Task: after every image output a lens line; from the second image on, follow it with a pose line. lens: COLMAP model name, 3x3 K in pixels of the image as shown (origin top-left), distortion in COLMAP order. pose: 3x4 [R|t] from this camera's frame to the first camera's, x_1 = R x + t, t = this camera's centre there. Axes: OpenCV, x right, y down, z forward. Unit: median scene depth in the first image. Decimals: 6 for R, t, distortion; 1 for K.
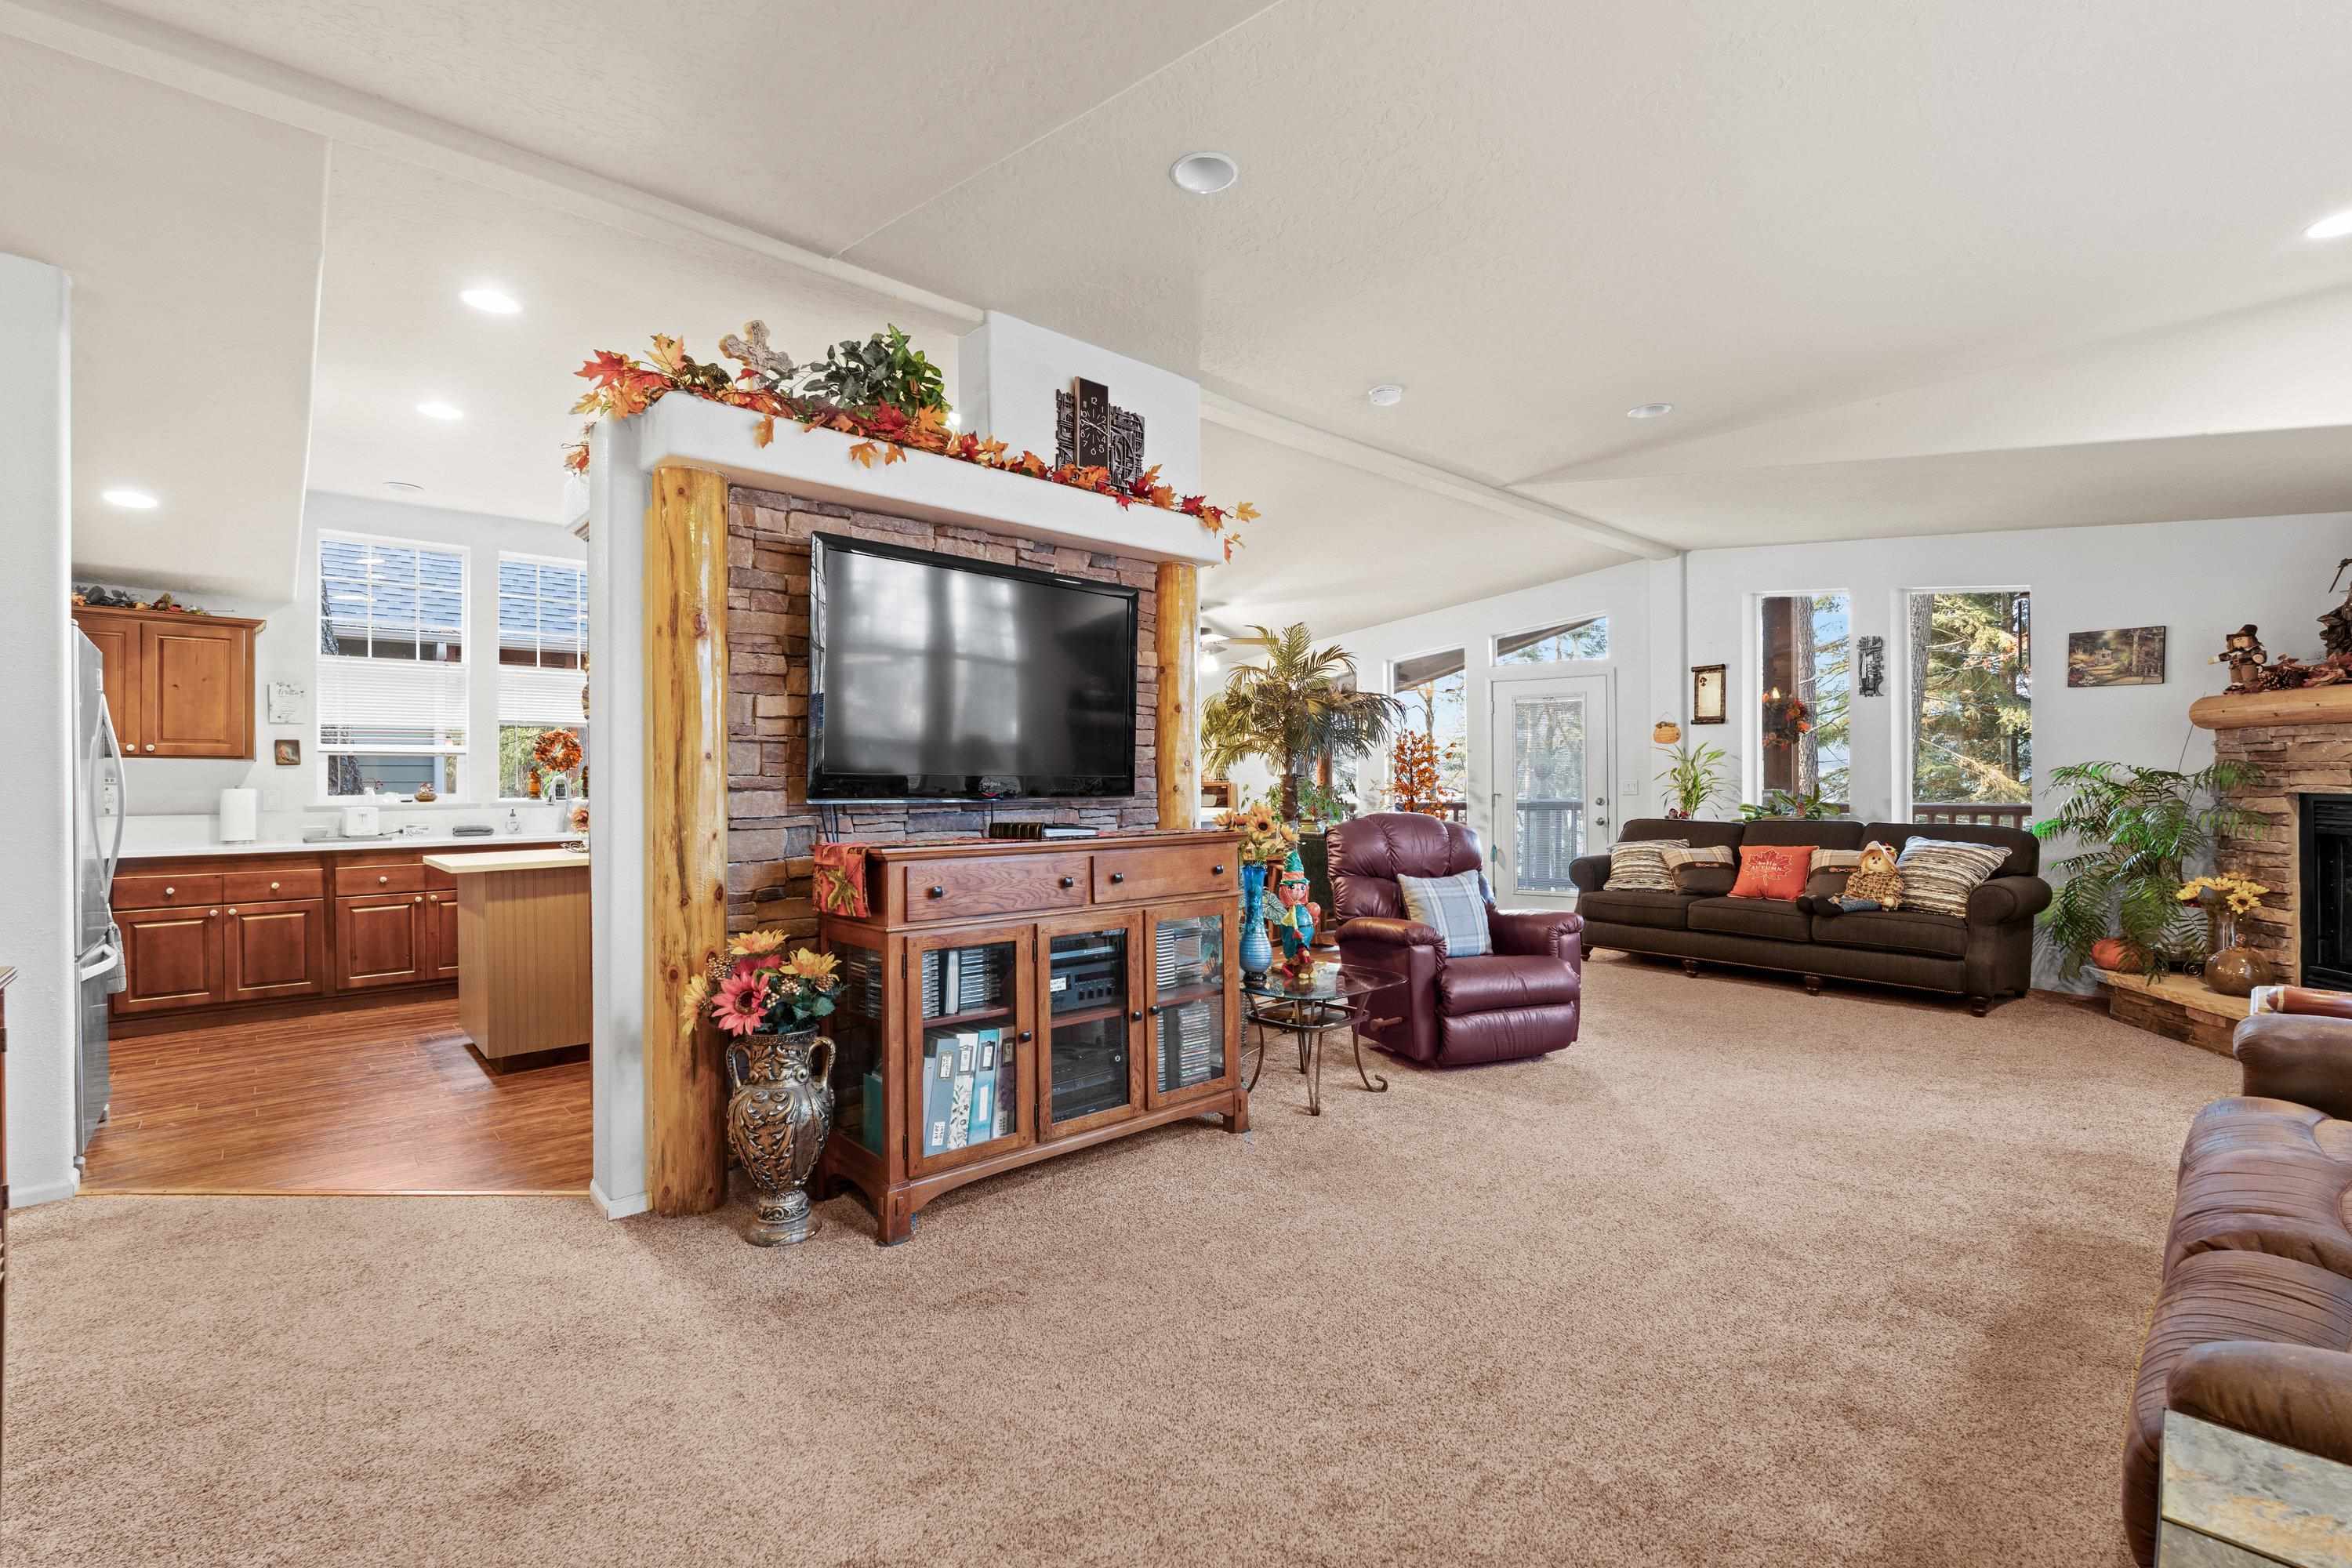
lens RADIAL K [[1021.3, 0, 1171.7], [0, 1021.3, 780.1], [0, 0, 1]] dist [-0.008285, 0.001488]
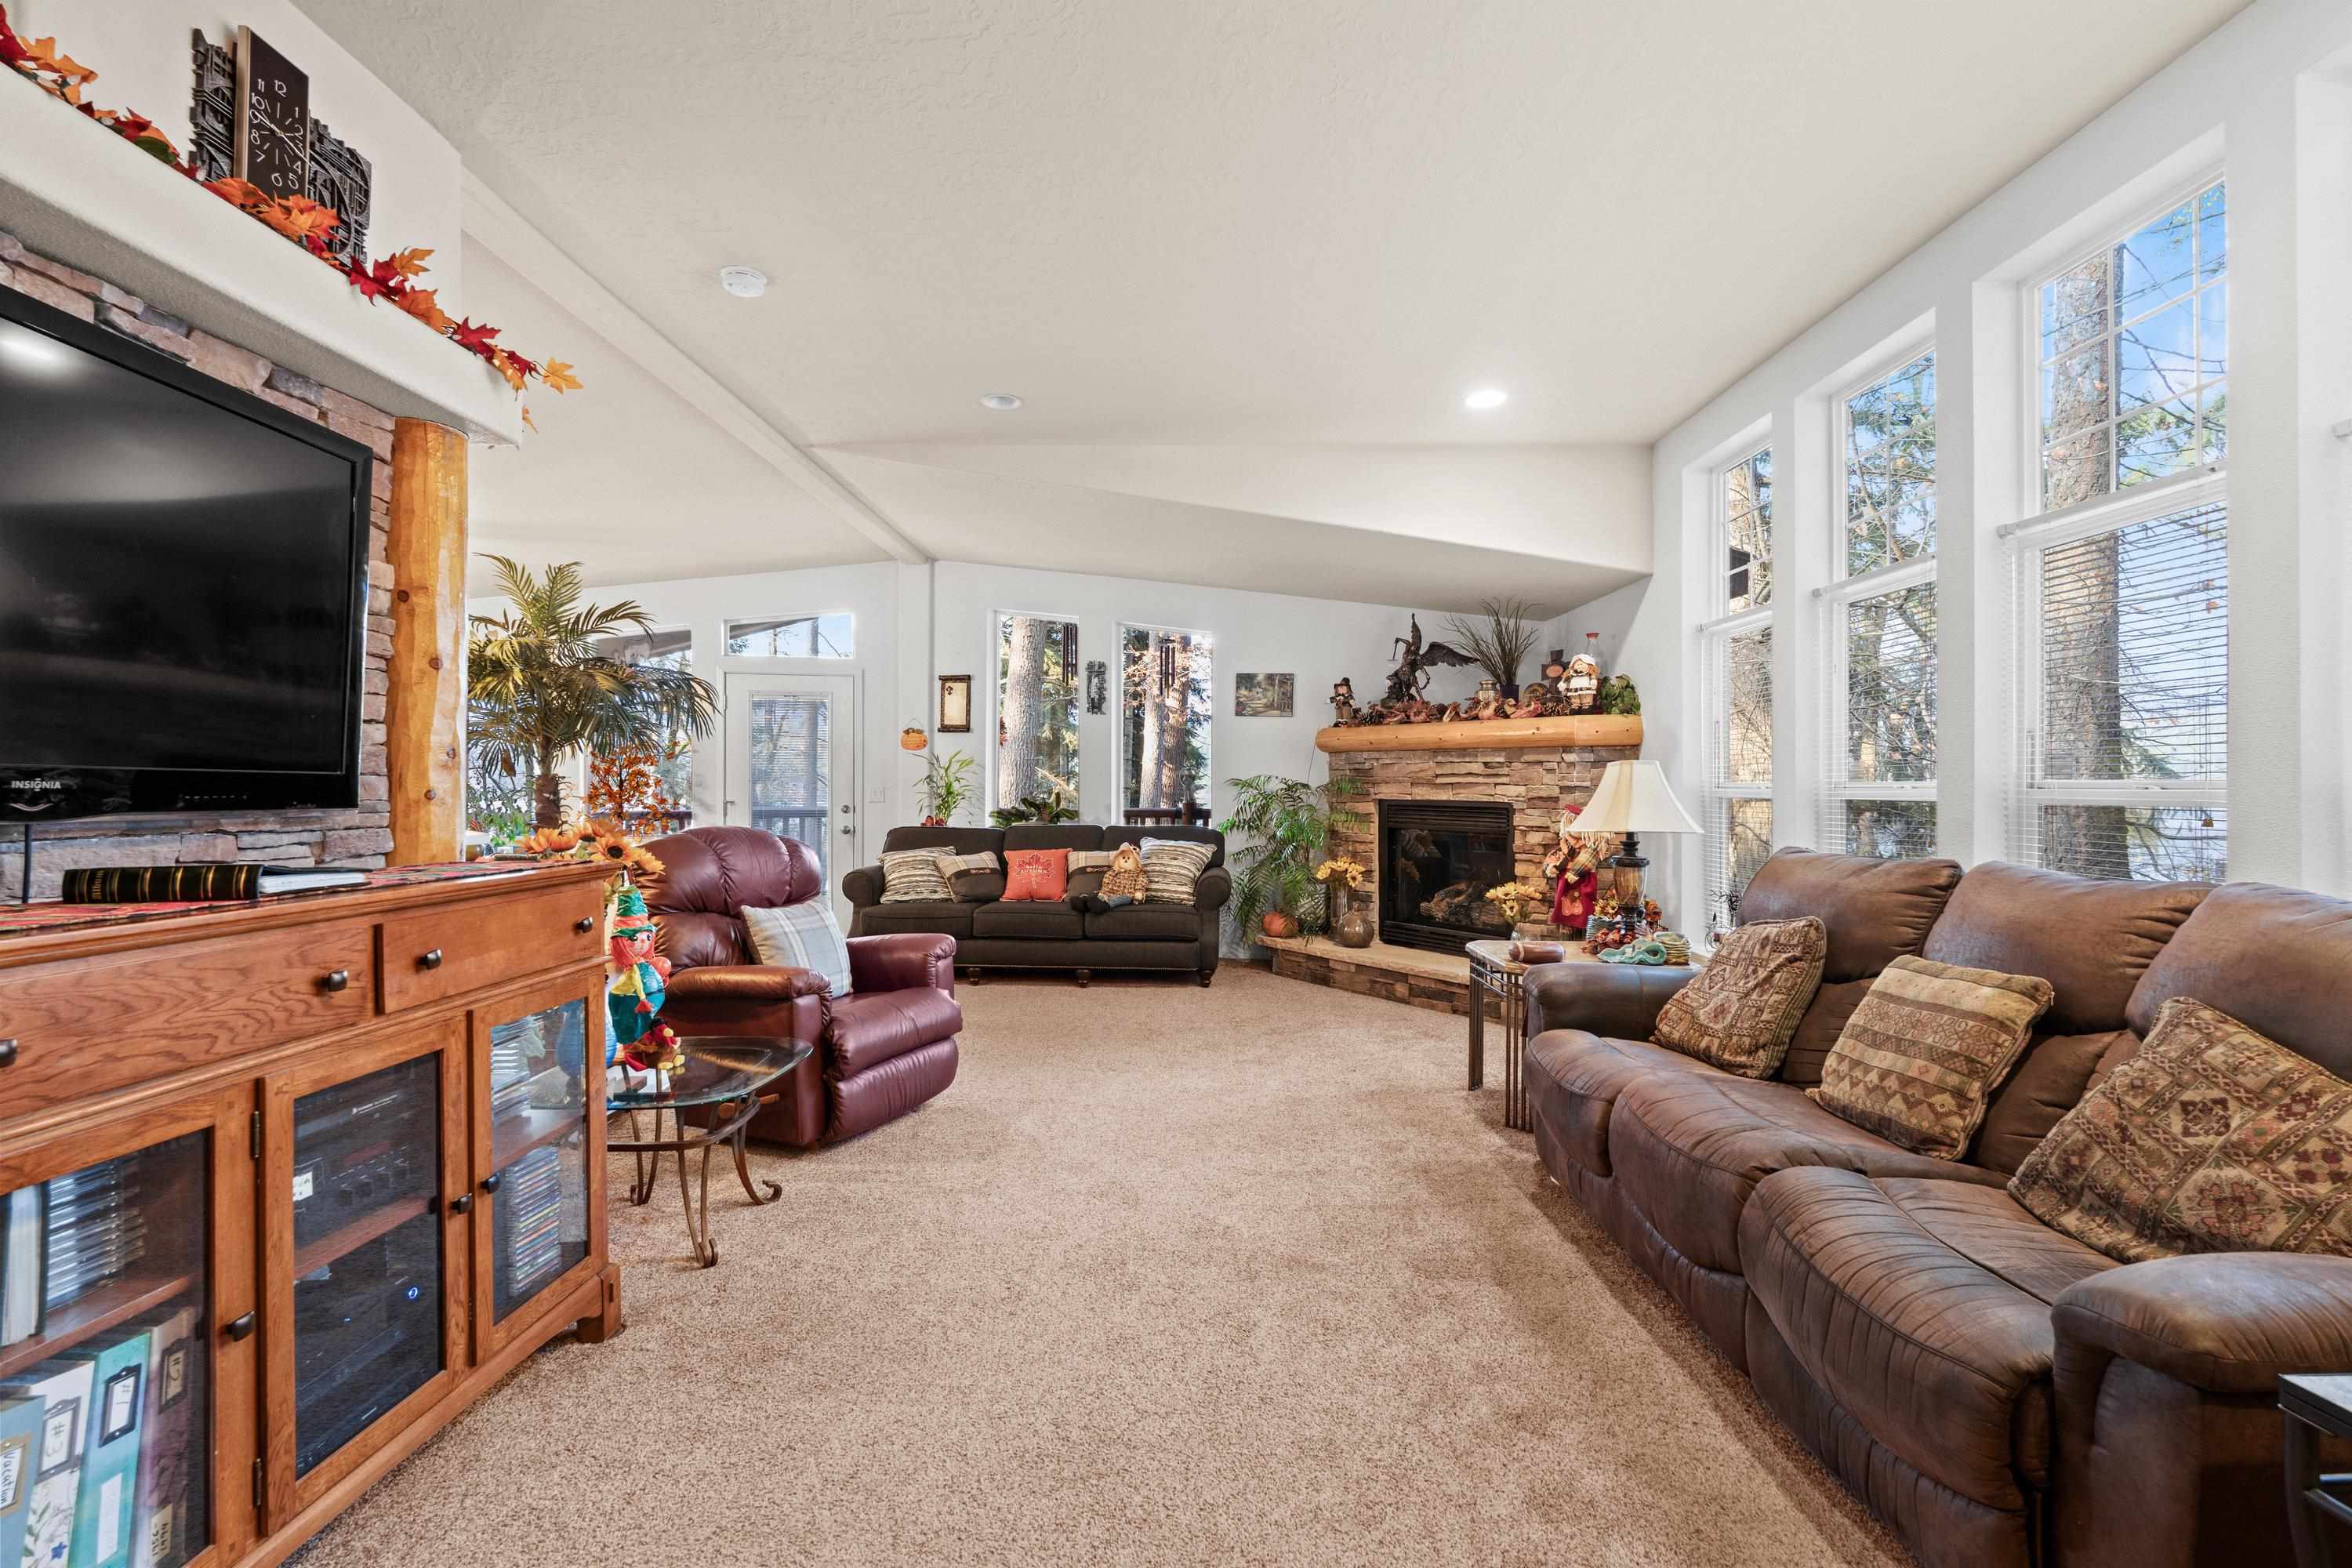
lens RADIAL K [[1021.3, 0, 1171.7], [0, 1021.3, 780.1], [0, 0, 1]] dist [-0.008285, 0.001488]
pose [[0.676533, 0.011969, 0.736315, -0.127622], [-0.006943, 0.999927, -0.009875, 0.002244], [-0.736380, 0.001569, 0.676567, 0.239180]]
